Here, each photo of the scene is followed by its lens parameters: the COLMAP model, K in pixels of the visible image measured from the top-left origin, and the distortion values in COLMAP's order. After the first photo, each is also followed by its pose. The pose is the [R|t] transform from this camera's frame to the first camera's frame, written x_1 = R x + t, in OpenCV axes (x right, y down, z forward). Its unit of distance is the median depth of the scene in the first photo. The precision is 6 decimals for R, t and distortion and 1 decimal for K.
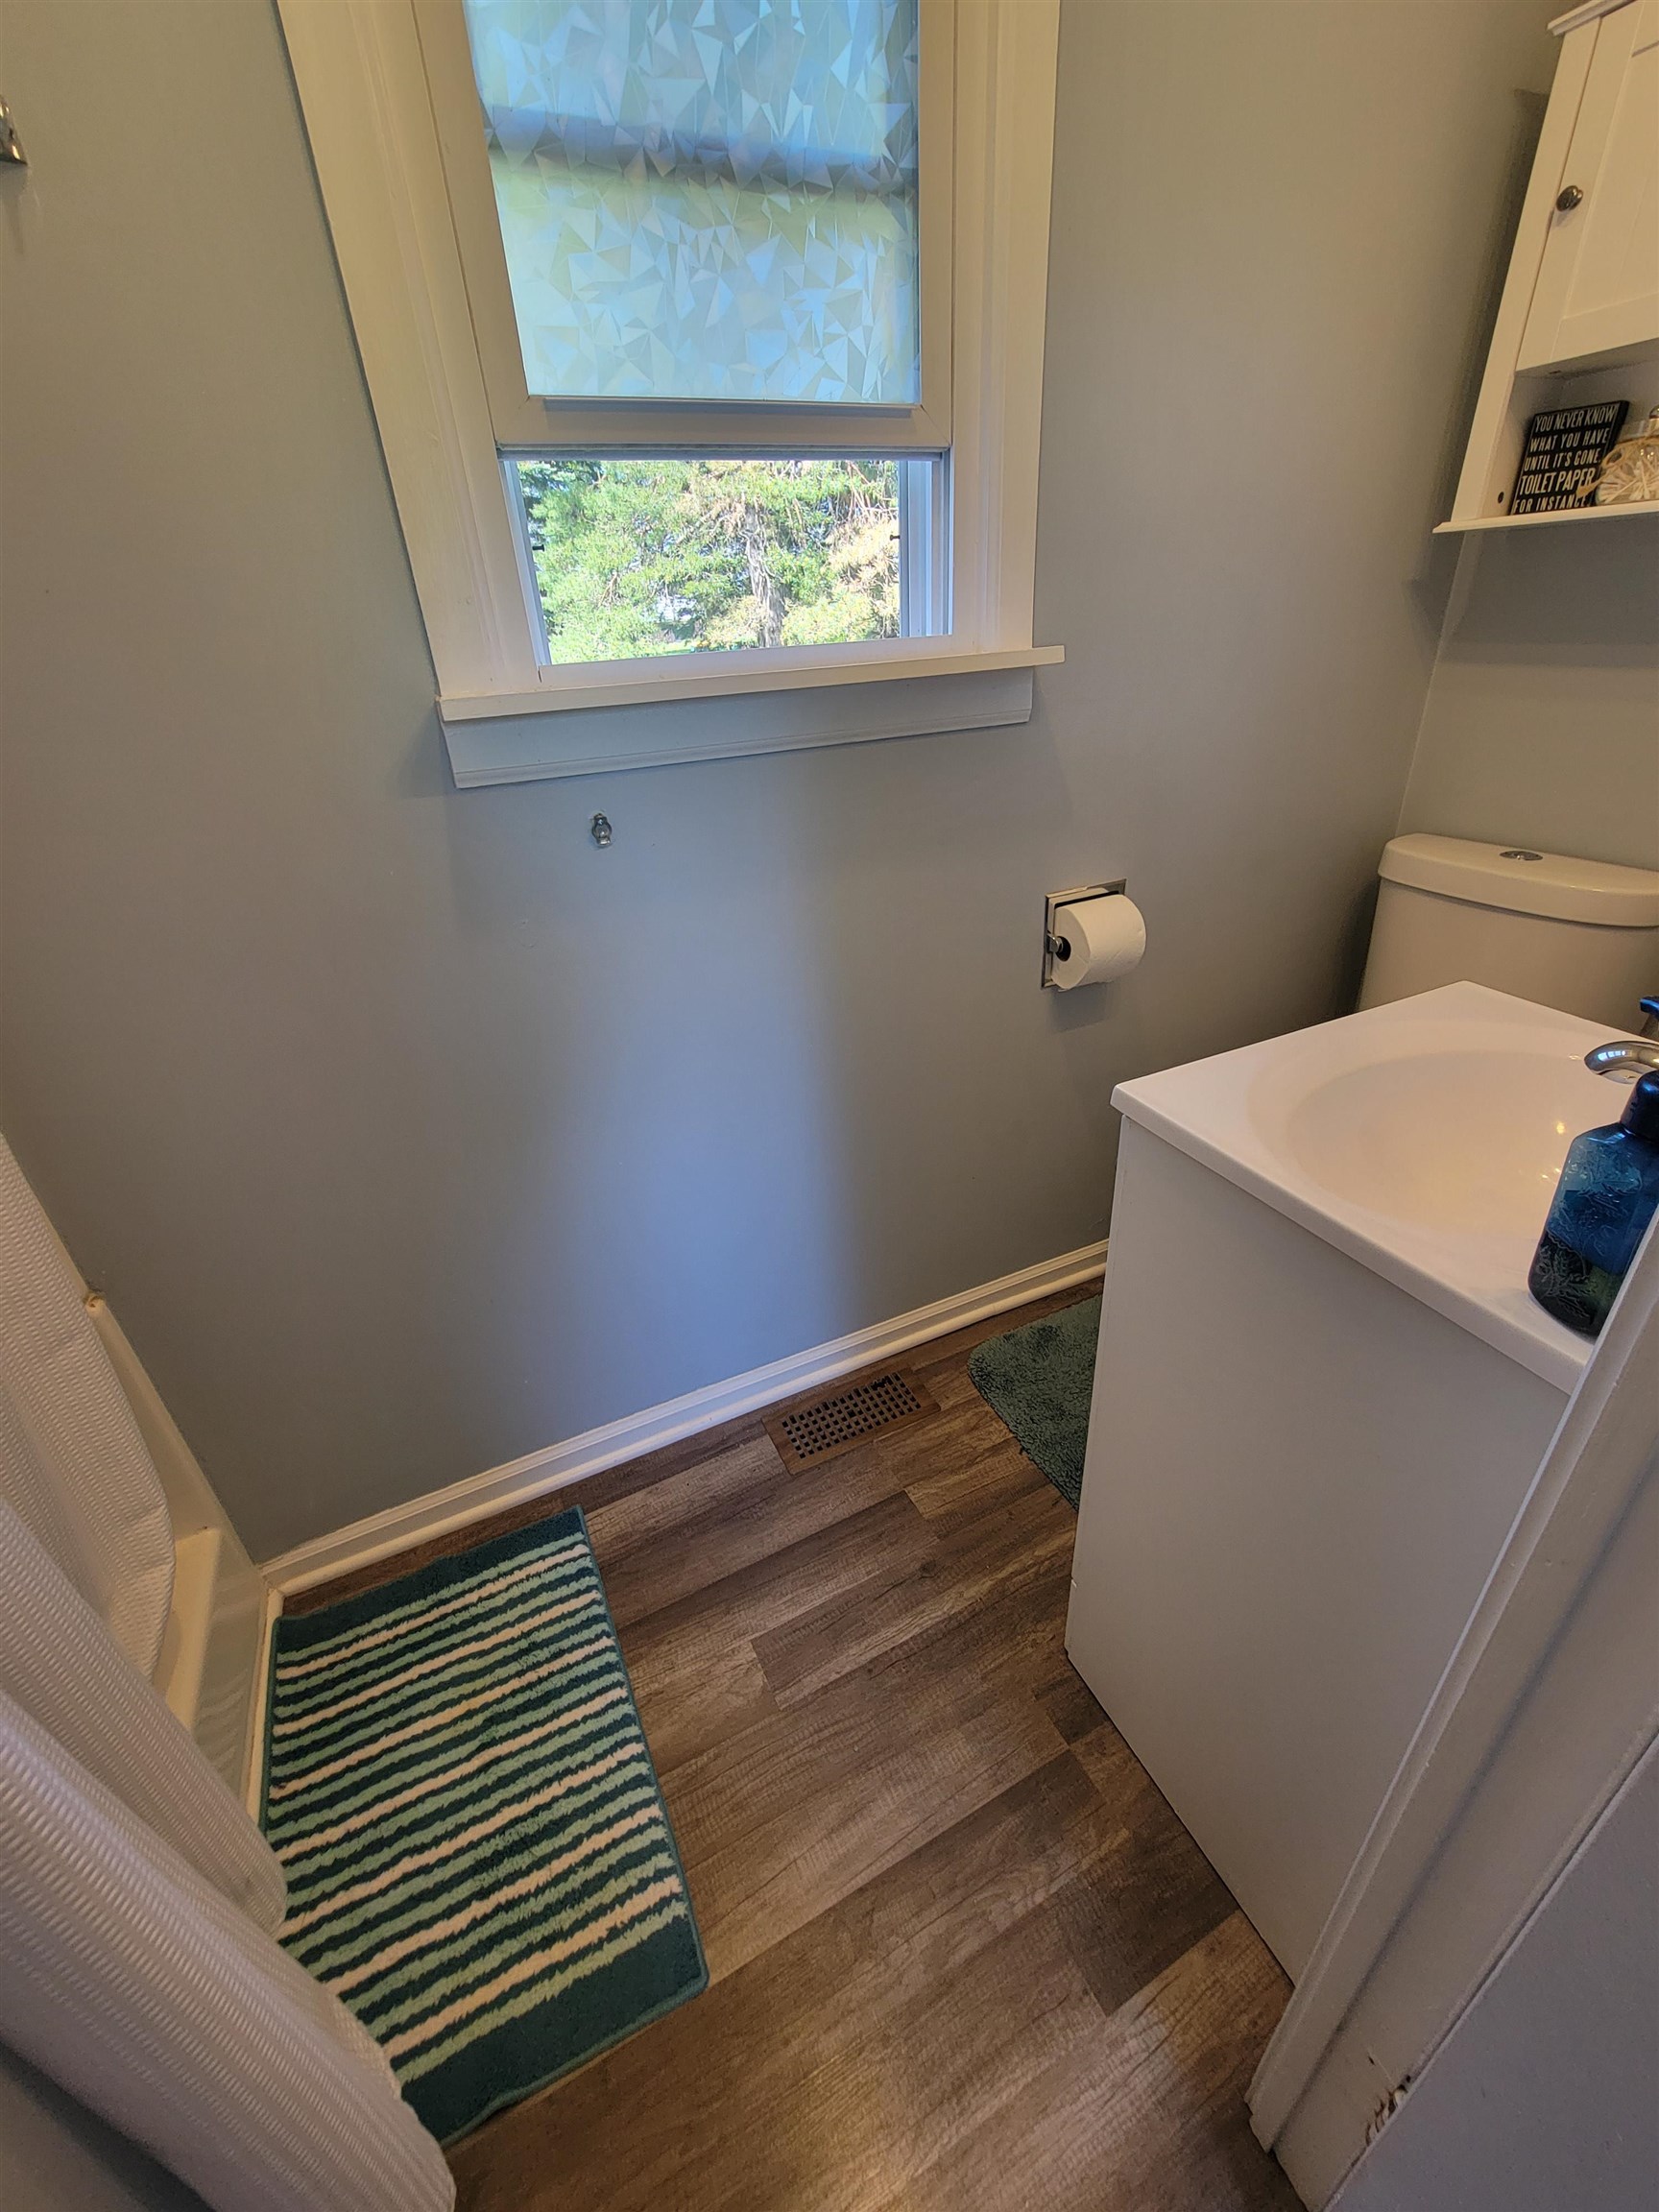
lens RADIAL K [[904.6, 0, 831.1], [0, 904.6, 1111.8], [0, 0, 1]] dist [-0.009437, 0.001177]
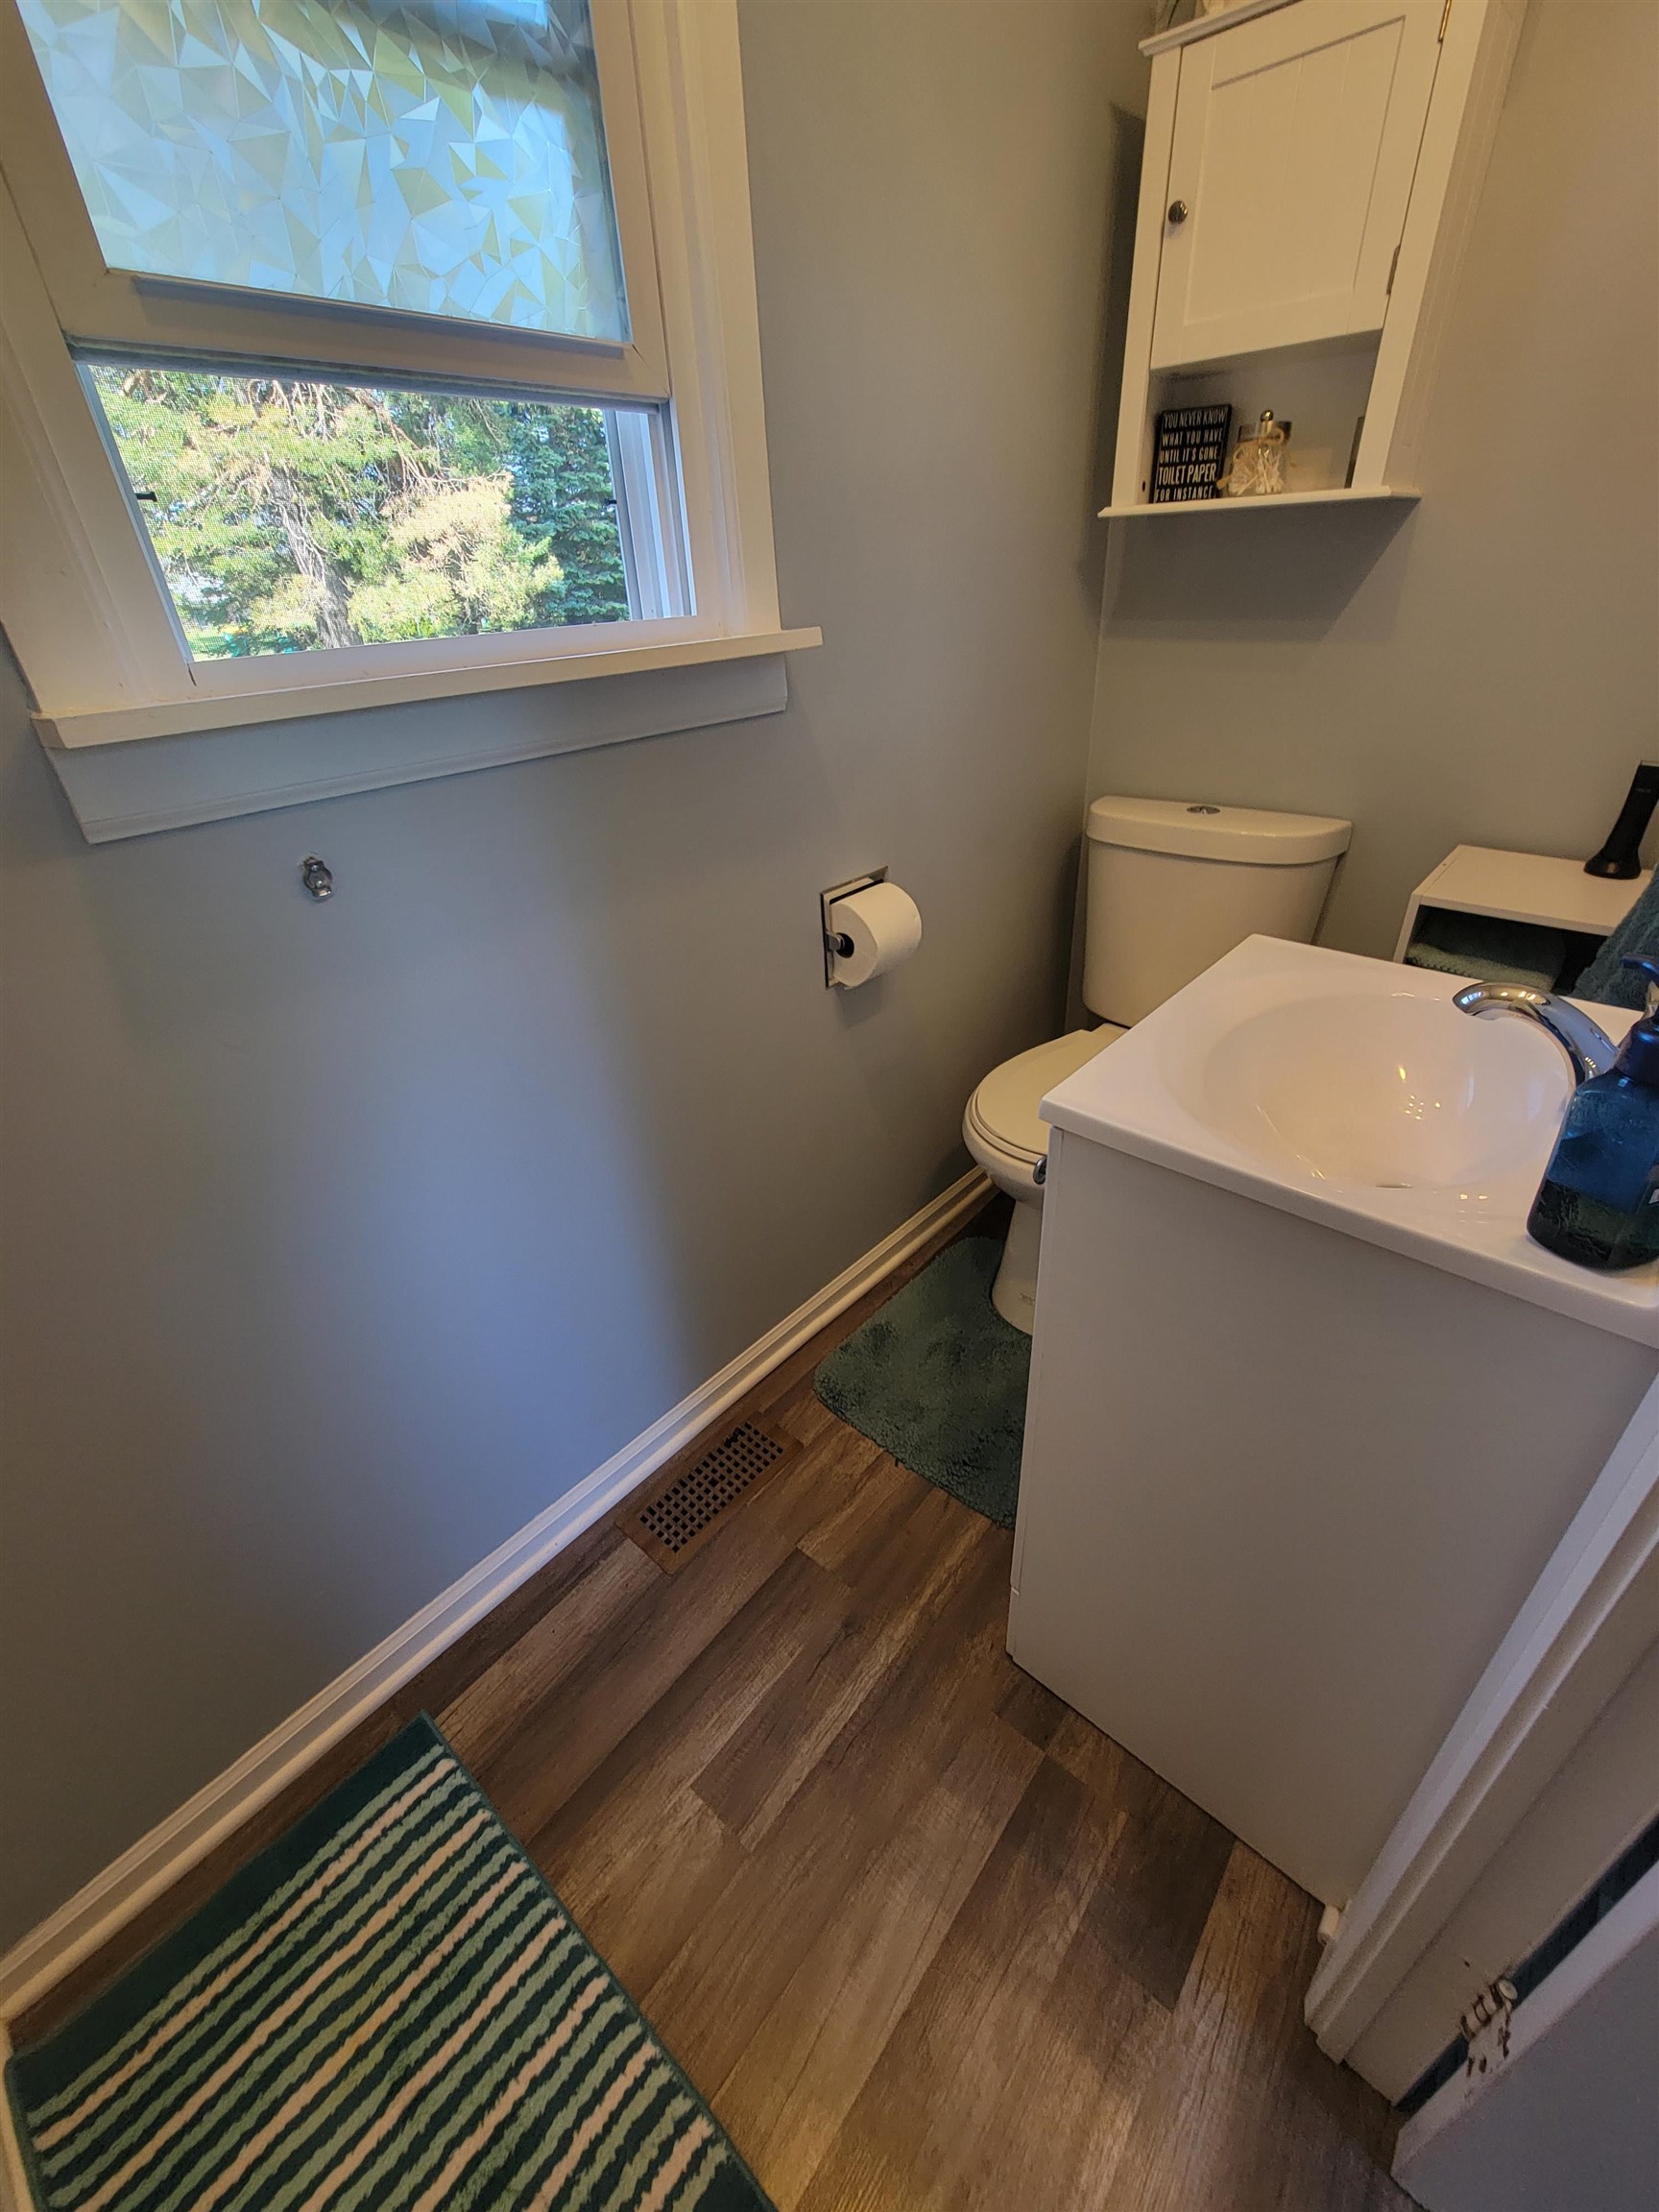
lens RADIAL K [[904.6, 0, 837.3], [0, 904.6, 1108.4], [0, 0, 1]] dist [-0.009437, 0.001177]
pose [[0.917551, -0.193064, 0.347601, -0.134549], [0.188460, 0.980938, 0.047360, -0.067518], [-0.350119, 0.022054, 0.936446, 0.127823]]
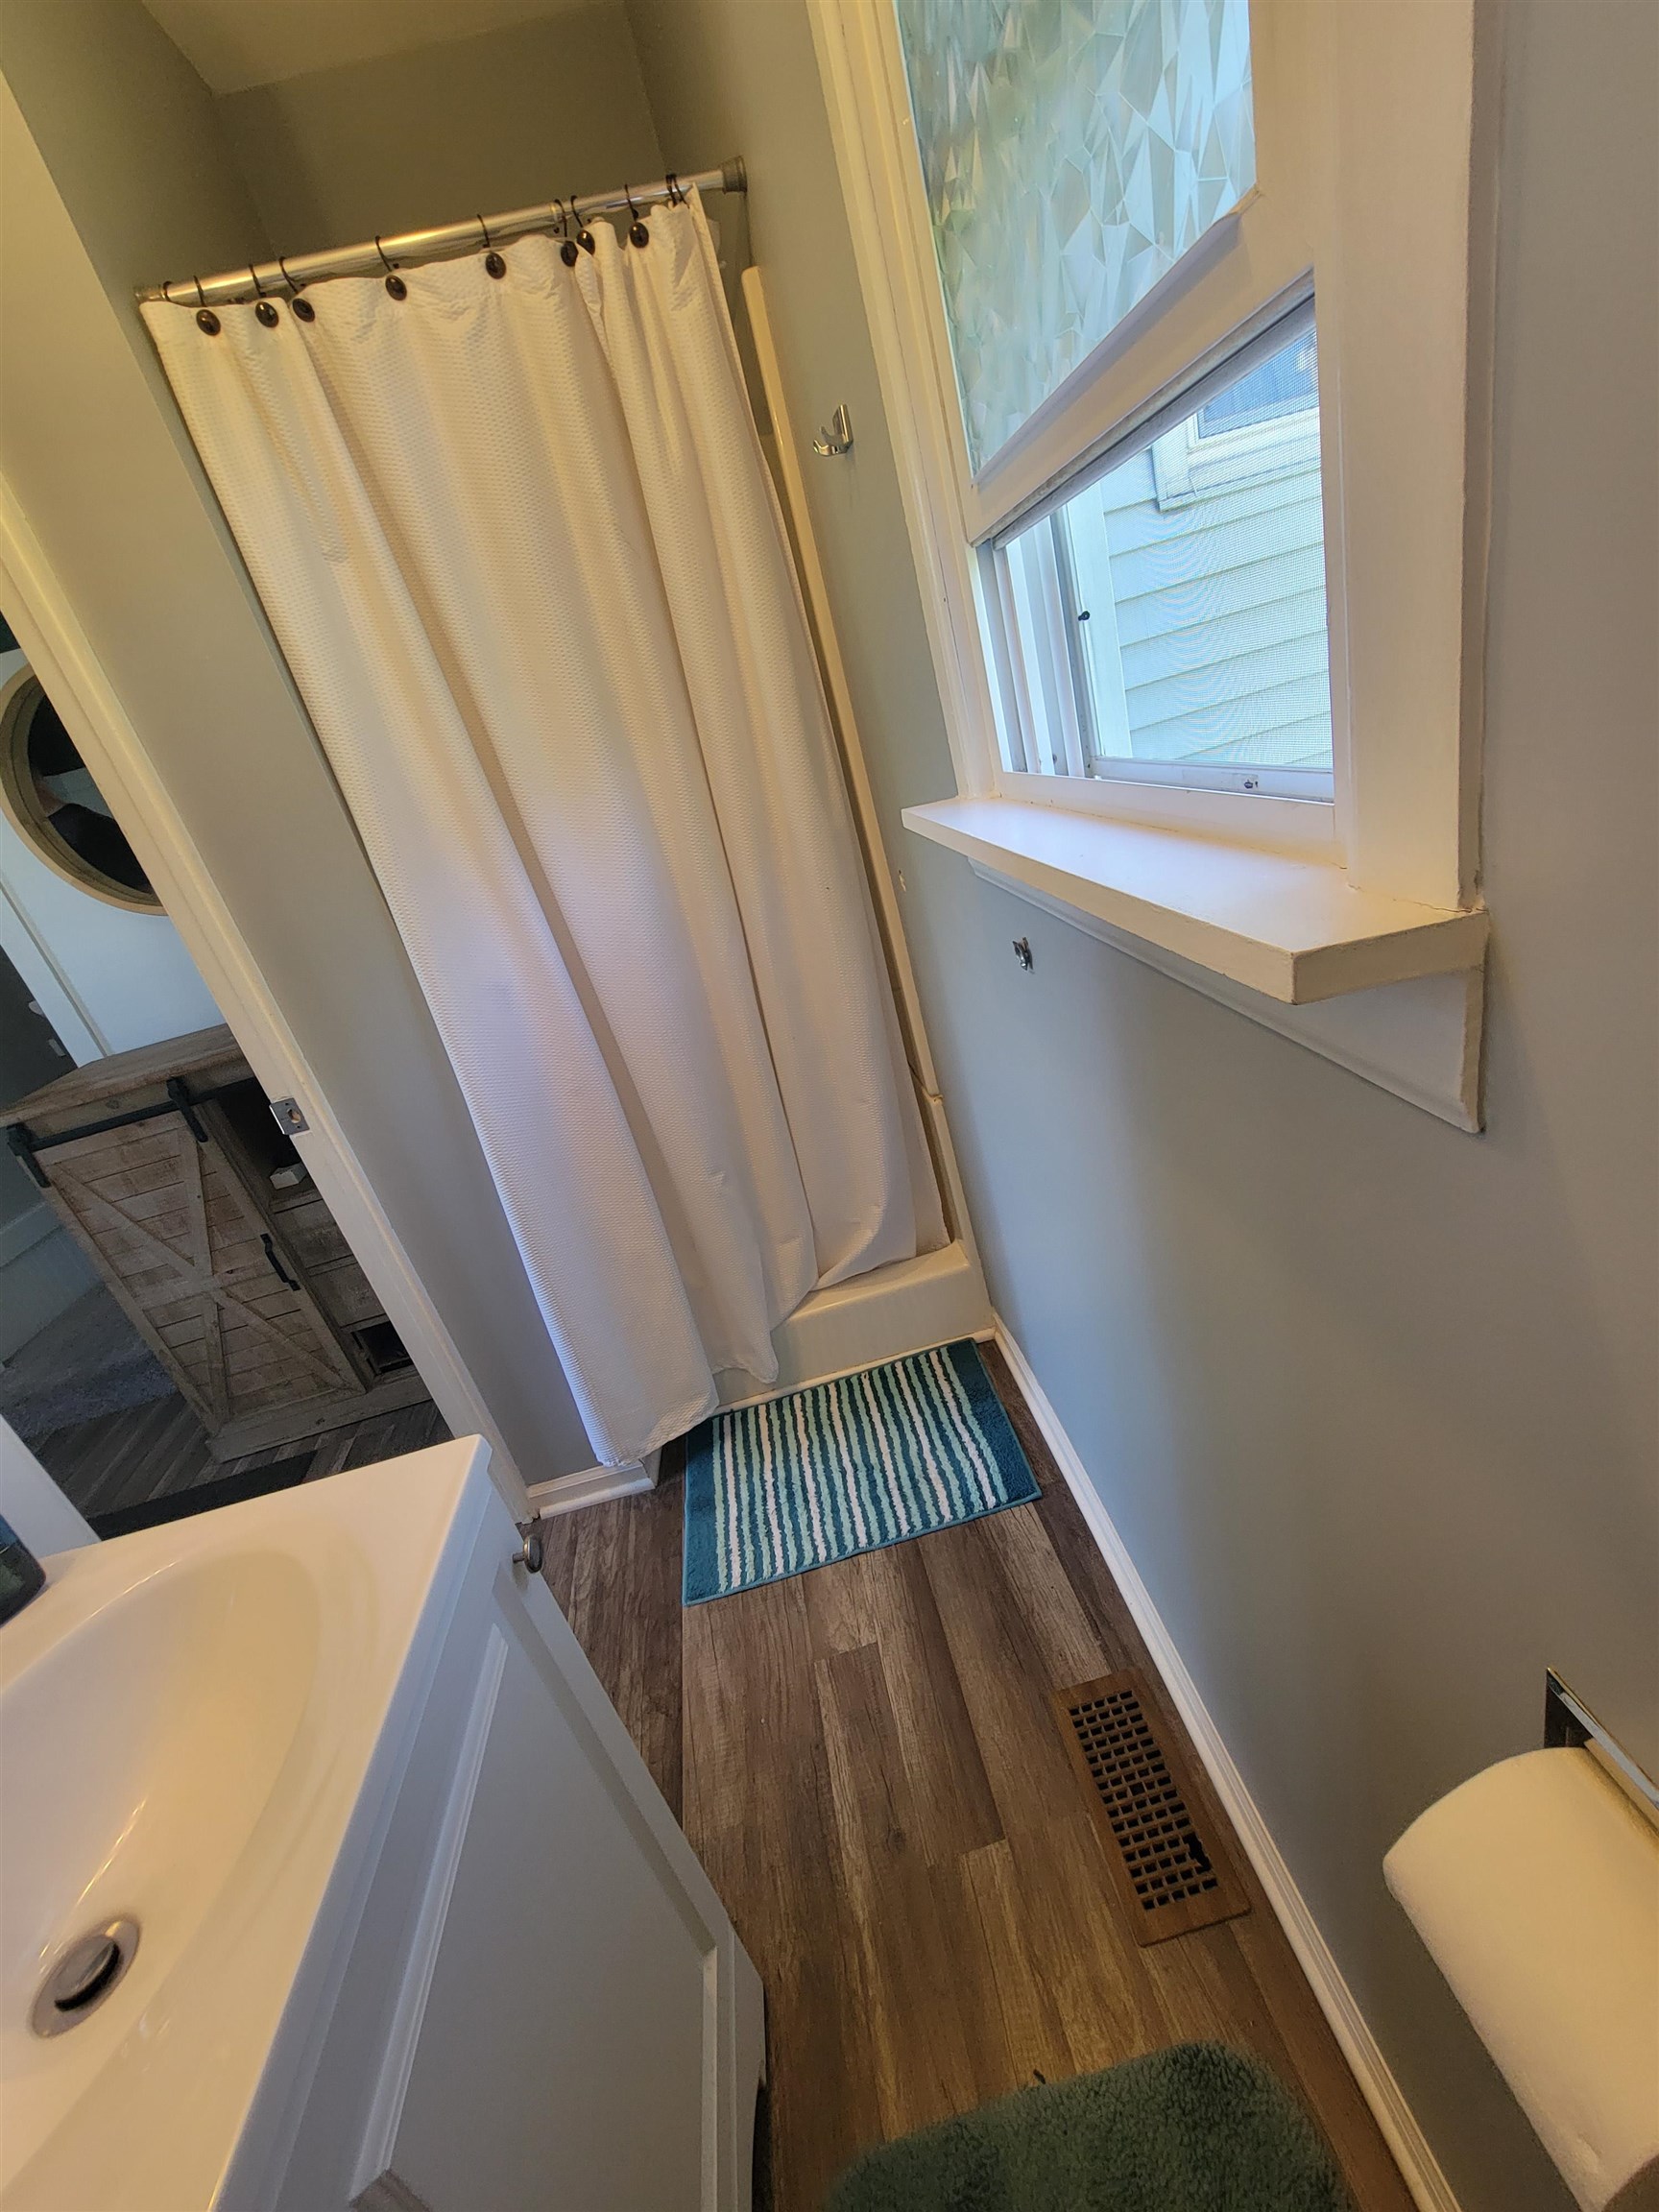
lens RADIAL K [[904.6, 0, 829.7], [0, 904.6, 1103.5], [0, 0, 1]] dist [-0.009437, 0.001177]
pose [[-0.290971, 0.490624, -0.821355, 0.521392], [-0.216334, 0.802526, 0.556014, -0.561447], [0.931952, 0.339471, -0.127374, 0.865287]]
